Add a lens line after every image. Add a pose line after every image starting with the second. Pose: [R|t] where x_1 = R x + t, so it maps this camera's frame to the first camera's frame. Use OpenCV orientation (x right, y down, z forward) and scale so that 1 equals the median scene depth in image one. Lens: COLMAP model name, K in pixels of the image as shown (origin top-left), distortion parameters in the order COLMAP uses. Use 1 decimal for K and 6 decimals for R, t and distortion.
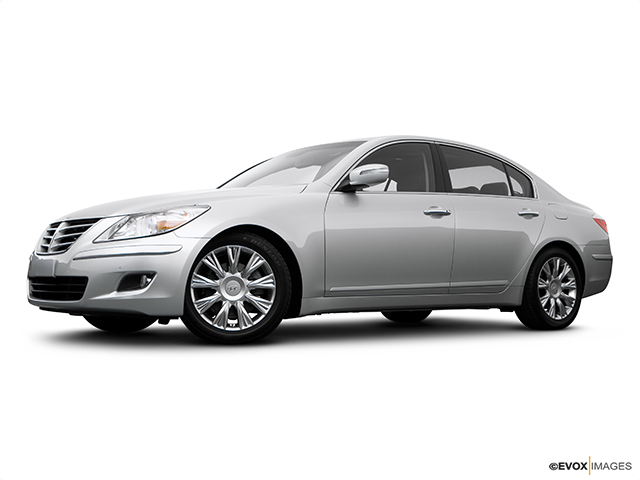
lens RADIAL K [[773.5, 0, 327.2], [0, 773.5, 244.7], [0, 0, 1]] dist [-0.022059, 0.000000]
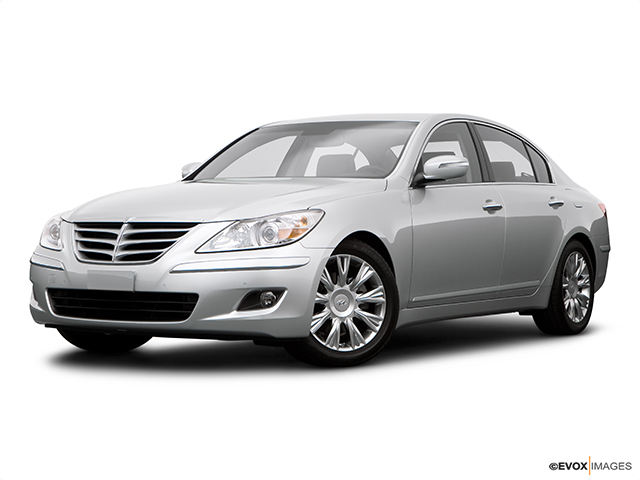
lens RADIAL K [[1175.3, 0, 315.0], [0, 1175.3, 235.9], [0, 0, 1]] dist [-0.054963, 0.000000]
pose [[0.955744, 0.001415, 0.294195, -0.541326], [-0.013469, 0.999150, 0.038950, -0.070923], [-0.293890, -0.041189, 0.954951, -0.260498]]
